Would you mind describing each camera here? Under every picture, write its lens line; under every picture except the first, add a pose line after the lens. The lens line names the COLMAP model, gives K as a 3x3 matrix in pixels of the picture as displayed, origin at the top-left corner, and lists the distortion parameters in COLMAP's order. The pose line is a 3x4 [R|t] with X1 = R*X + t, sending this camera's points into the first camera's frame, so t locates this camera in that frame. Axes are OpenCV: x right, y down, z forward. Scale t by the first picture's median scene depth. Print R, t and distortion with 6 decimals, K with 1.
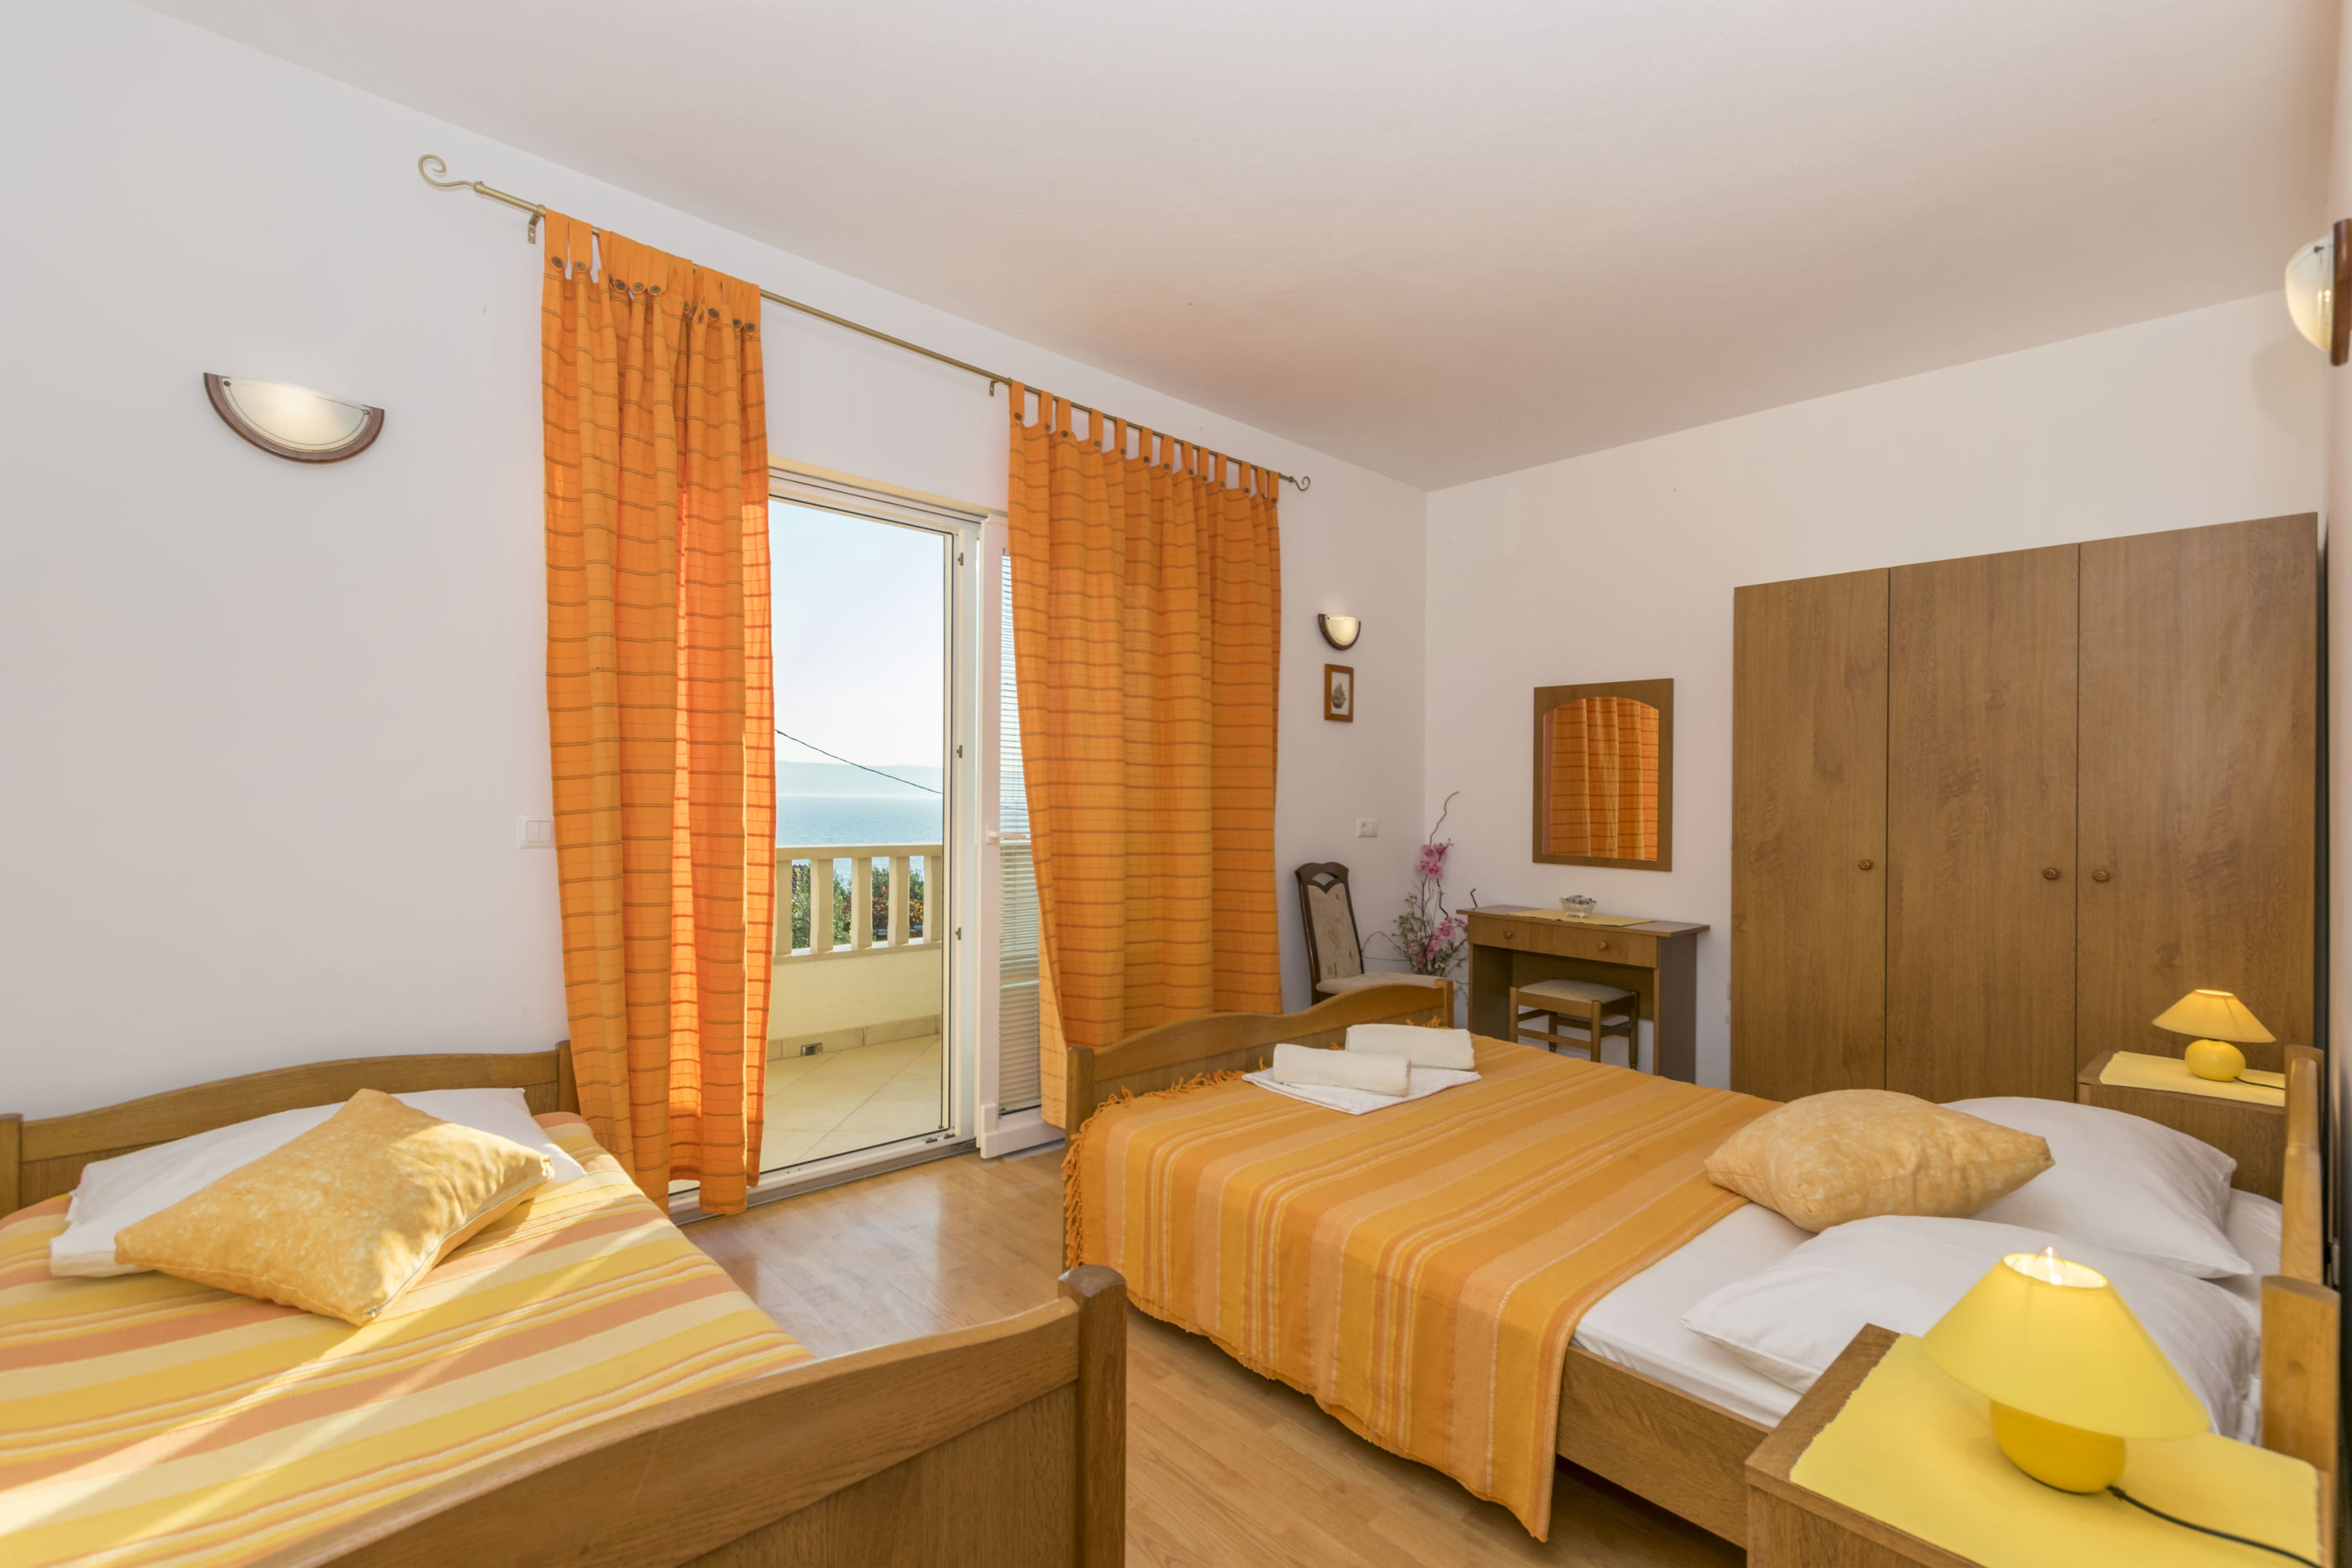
lens RADIAL K [[1027.8, 0, 1183.1], [0, 1027.8, 763.7], [0, 0, 1]] dist [0.003861, 0.000081]
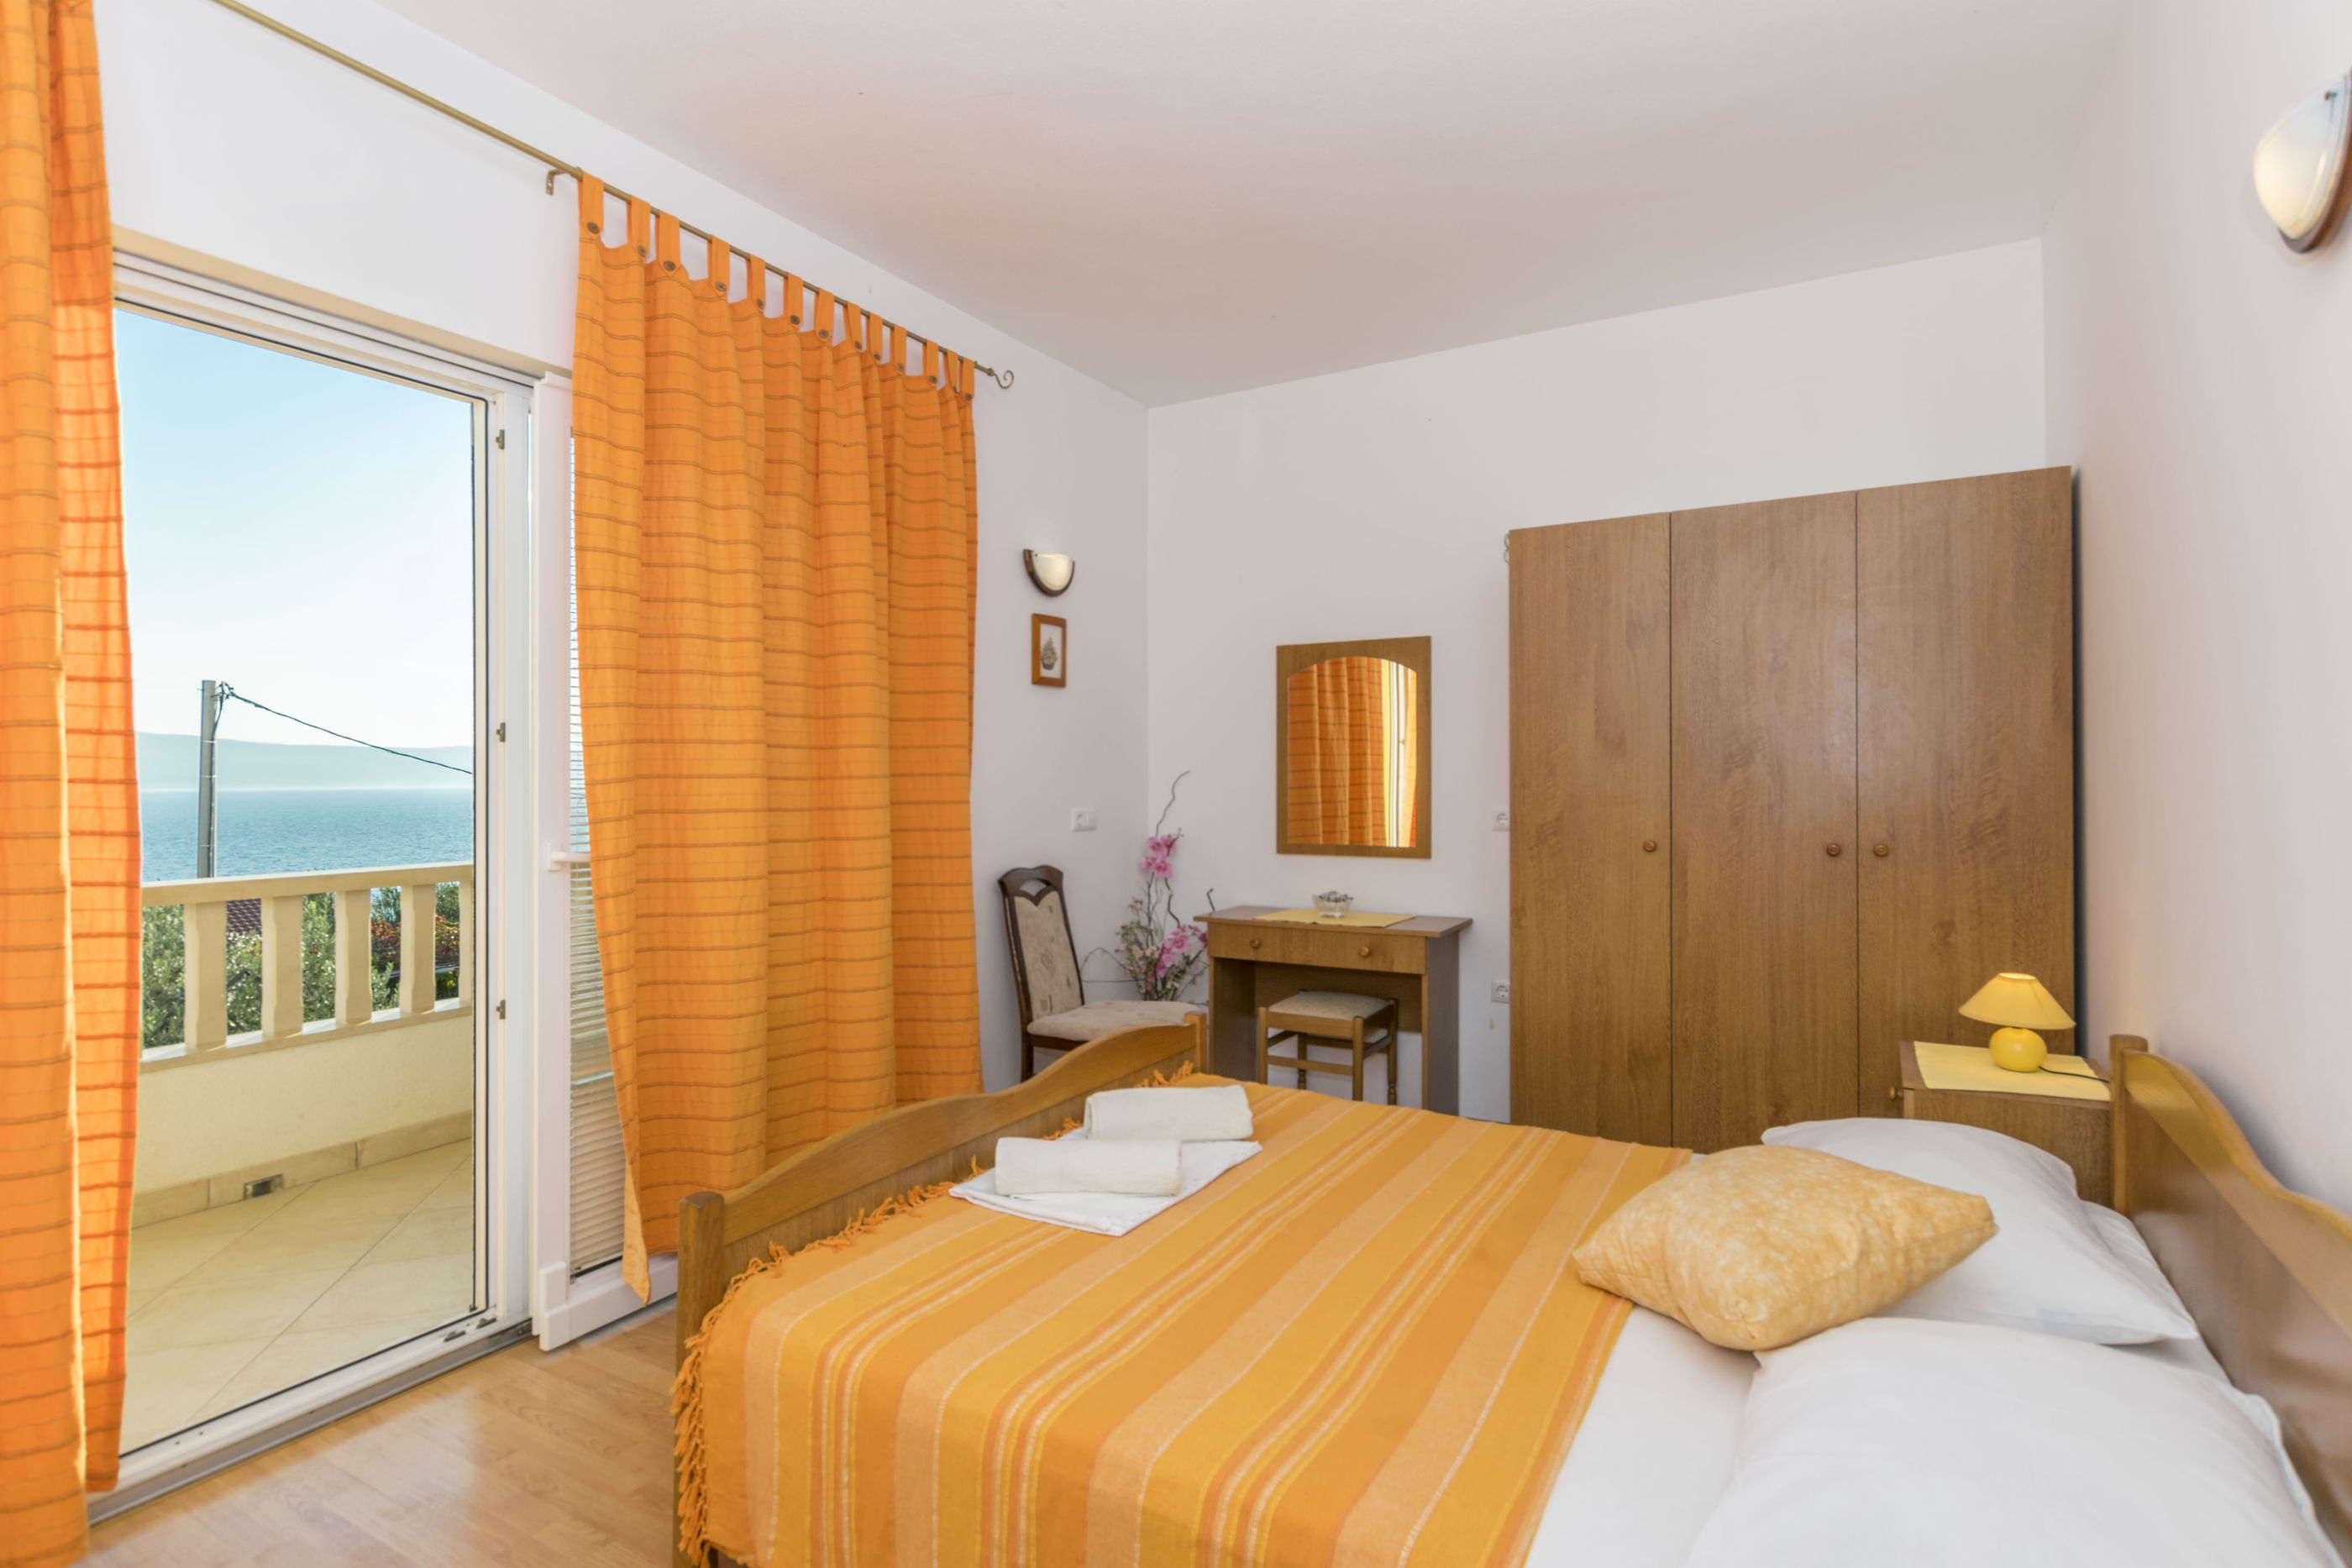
lens RADIAL K [[1172.5, 0, 1170.9], [0, 1172.5, 714.6], [0, 0, 1]] dist [0.011991, -0.010270]
pose [[0.960485, -0.008963, 0.278186, -0.014593], [0.014359, 0.999746, -0.017368, -0.003705], [-0.277960, 0.020676, 0.960370, 0.153618]]
